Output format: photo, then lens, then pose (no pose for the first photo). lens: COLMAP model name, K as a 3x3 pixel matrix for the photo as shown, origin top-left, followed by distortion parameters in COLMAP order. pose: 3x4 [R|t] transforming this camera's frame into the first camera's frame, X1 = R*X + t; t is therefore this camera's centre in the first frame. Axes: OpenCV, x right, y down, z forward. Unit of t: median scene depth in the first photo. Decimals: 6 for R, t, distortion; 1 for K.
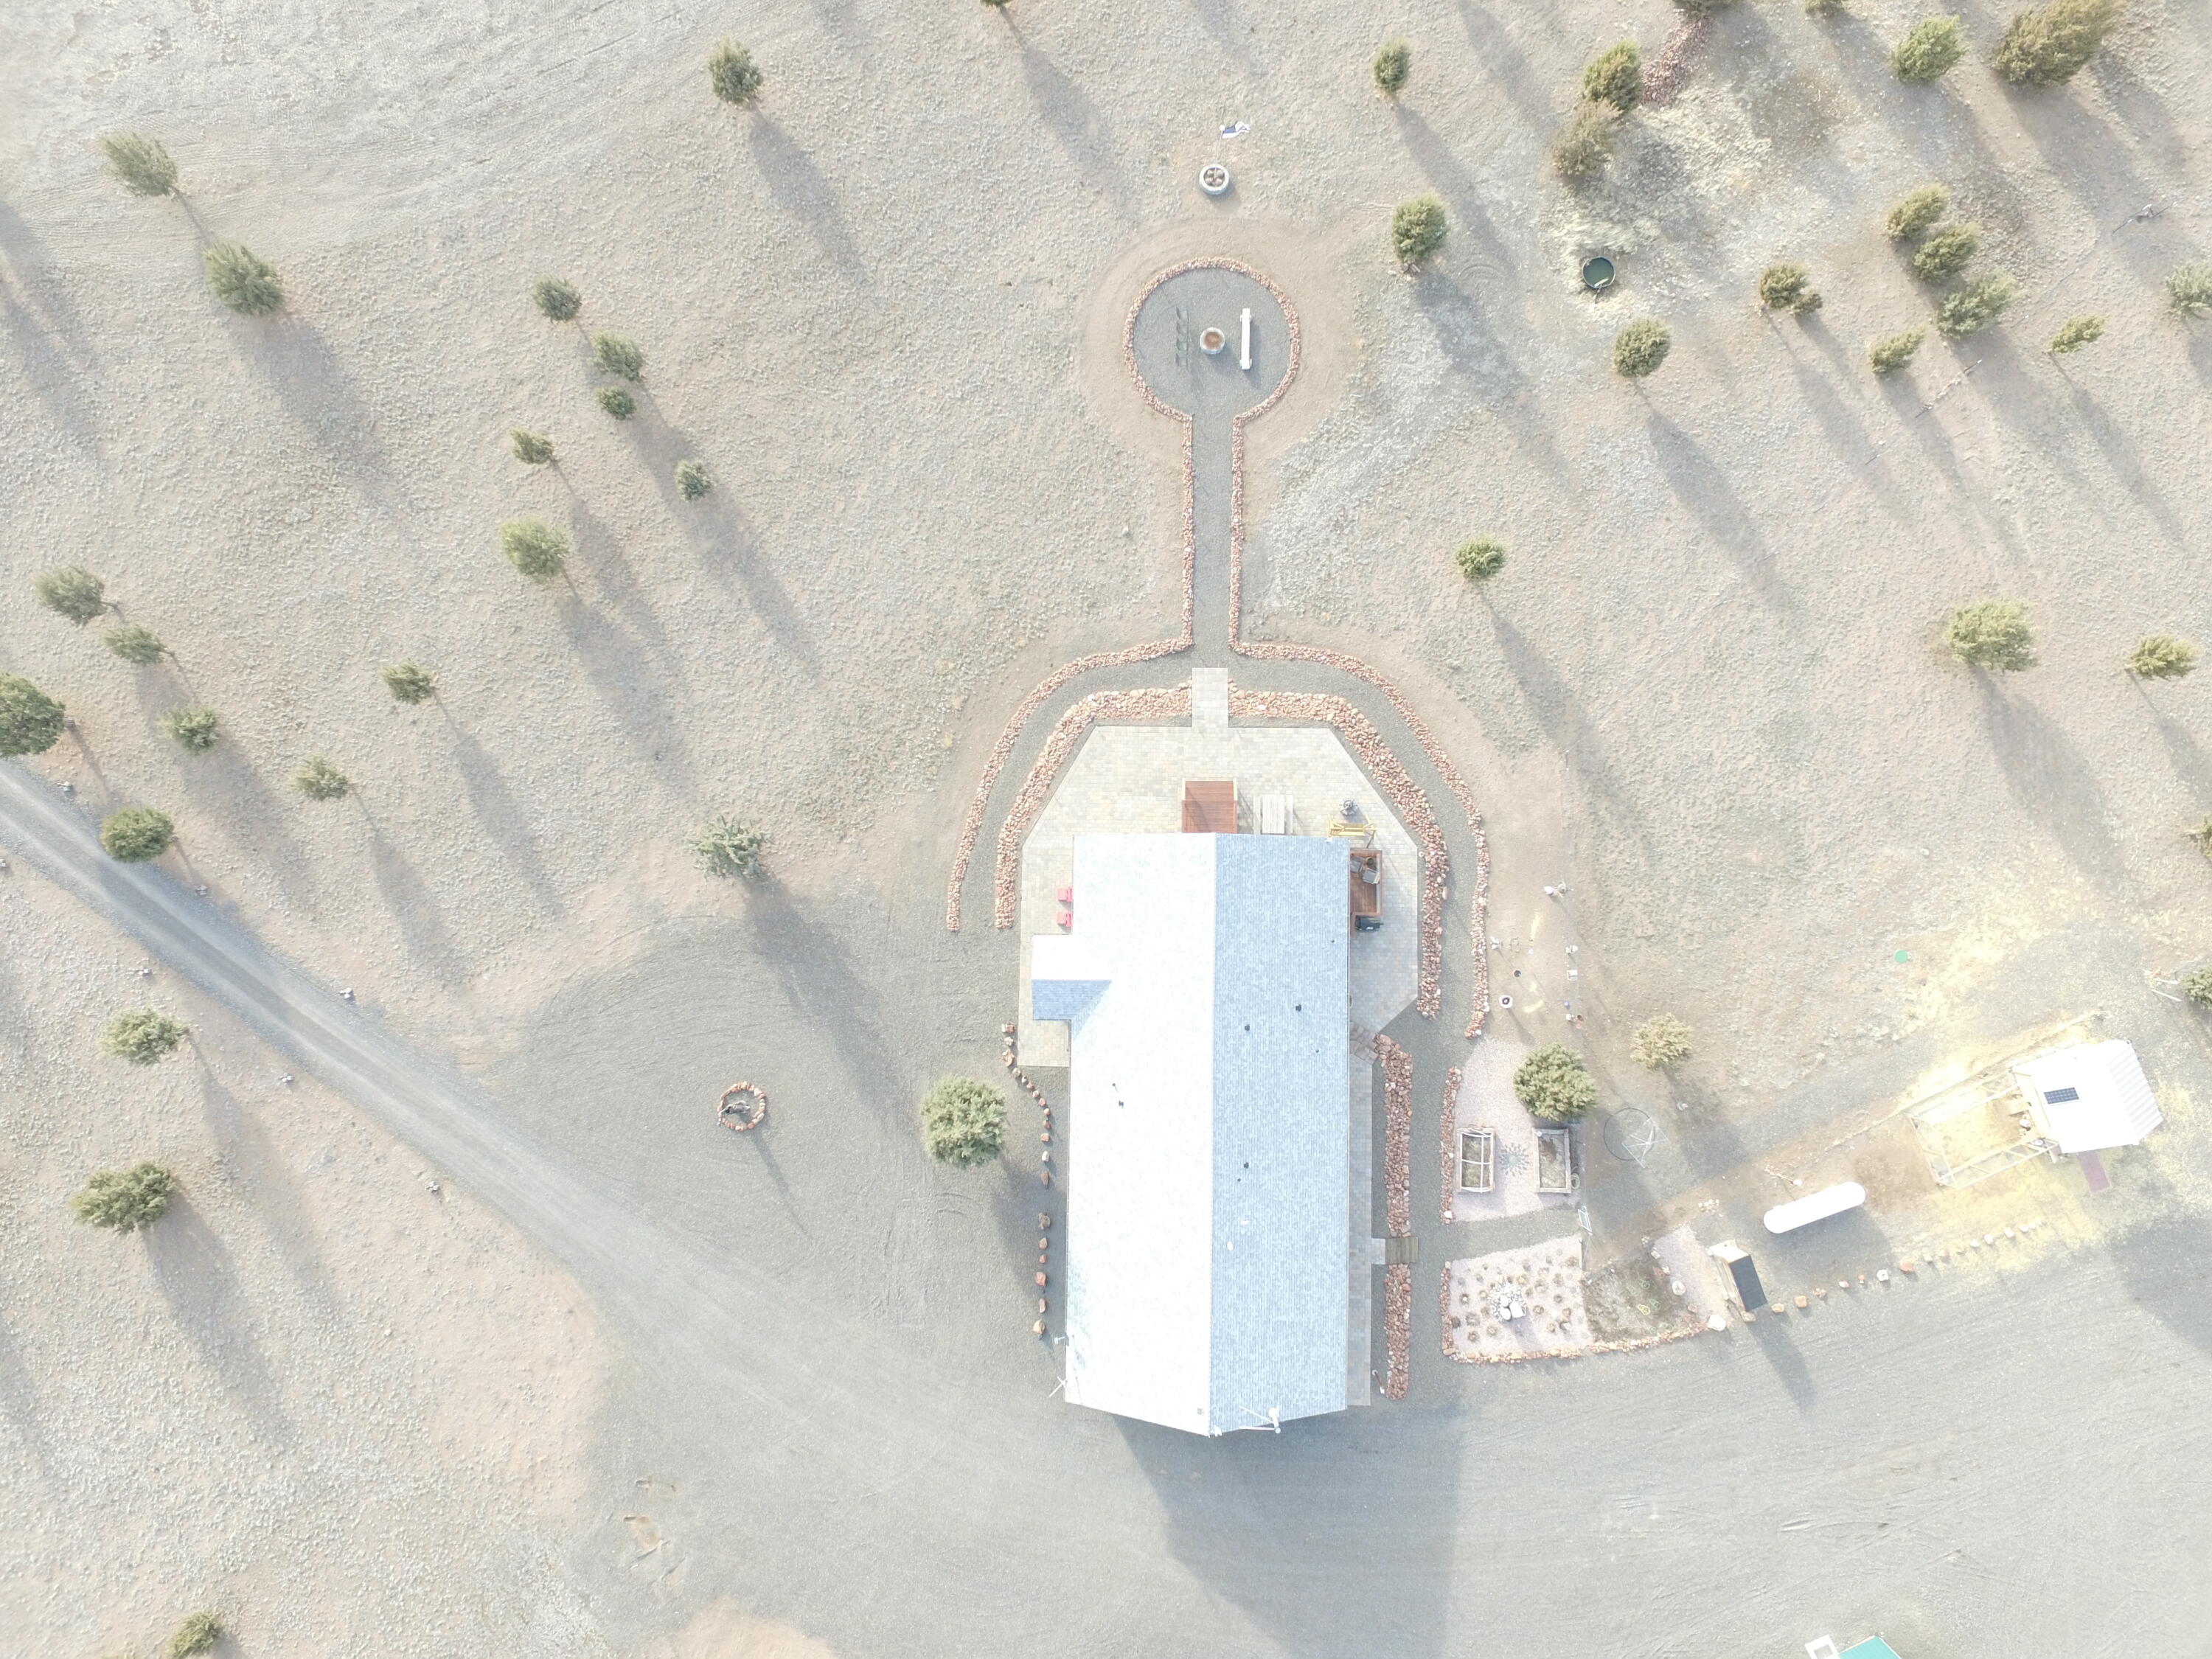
lens RADIAL K [[1277.4, 0, 1107.0], [0, 1277.4, 821.7], [0, 0, 1]] dist [-0.015068, 0.016708]
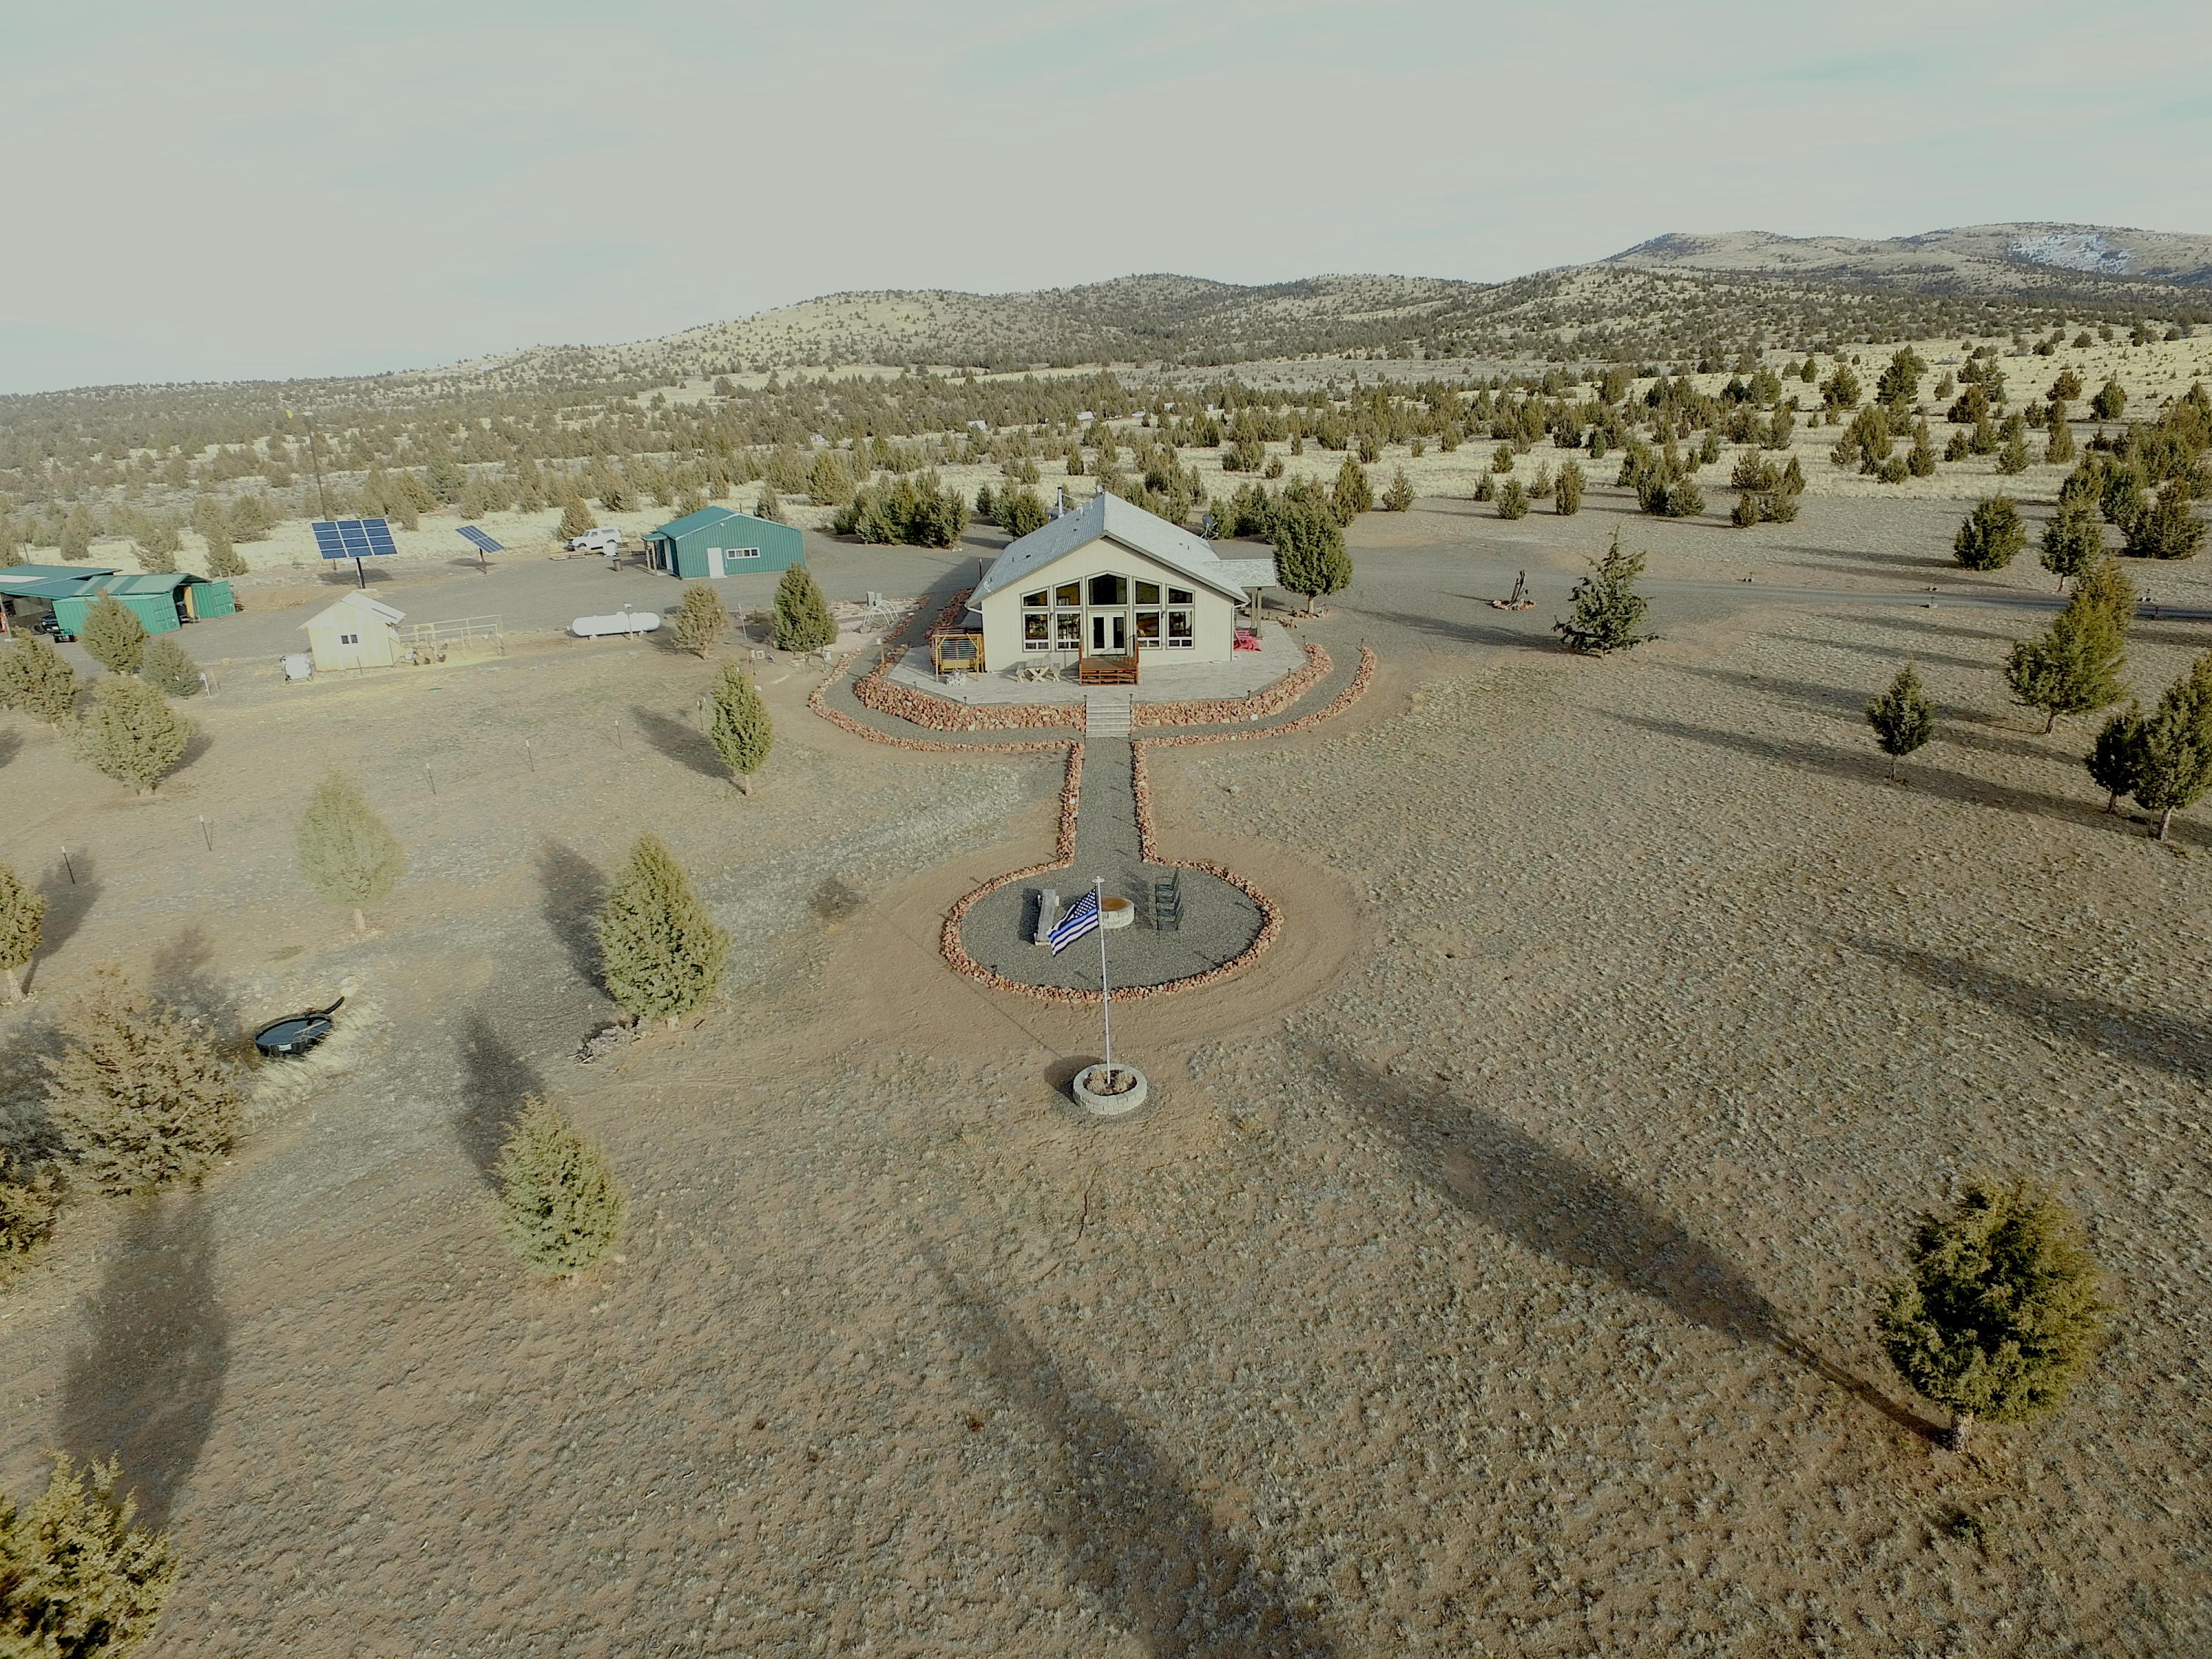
lens RADIAL K [[1277.4, 0, 1098.9], [0, 1277.4, 819.9], [0, 0, 1]] dist [-0.015068, 0.016708]
pose [[-0.998180, 0.059486, 0.009925, 0.083456], [-0.005583, -0.255017, 0.966920, -0.918539], [0.060050, 0.965105, 0.254885, 0.868231]]
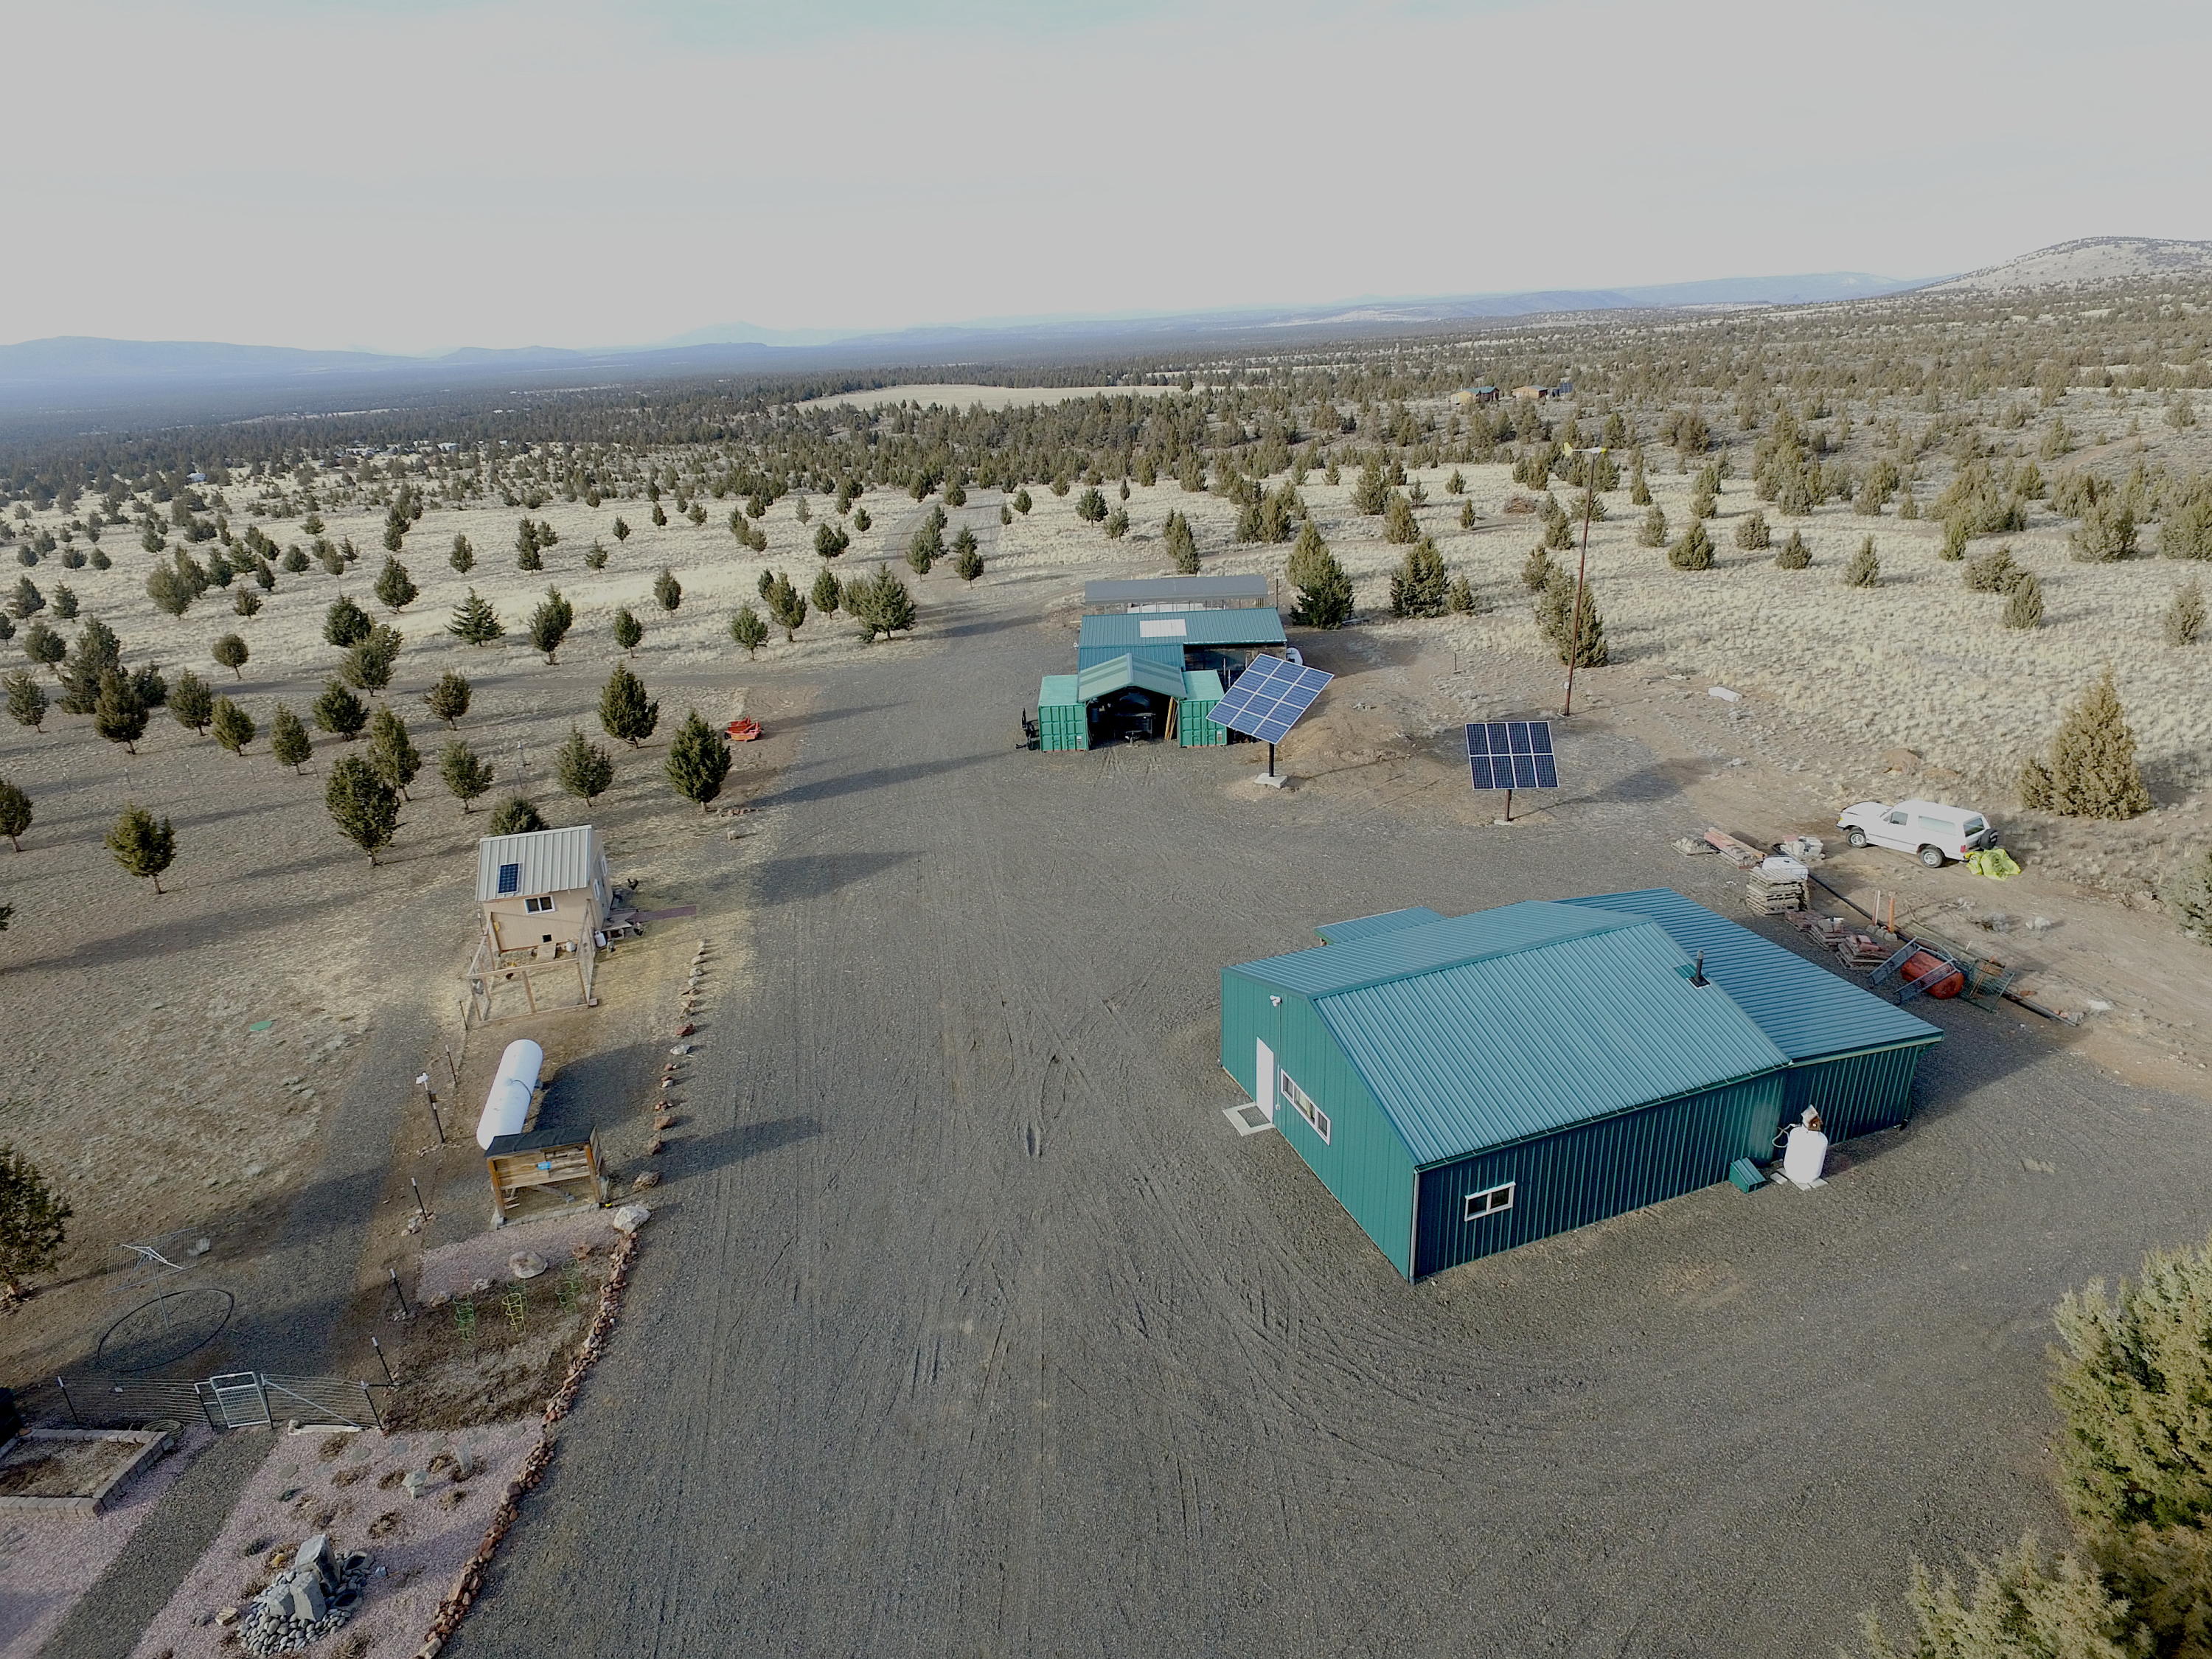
lens RADIAL K [[1277.4, 0, 1105.2], [0, 1277.4, 816.3], [0, 0, 1]] dist [-0.015068, 0.016708]
pose [[0.104537, -0.330423, 0.938026, 0.080564], [0.994241, 0.057096, -0.090690, 0.597595], [-0.023592, 0.942104, 0.334489, 0.661381]]
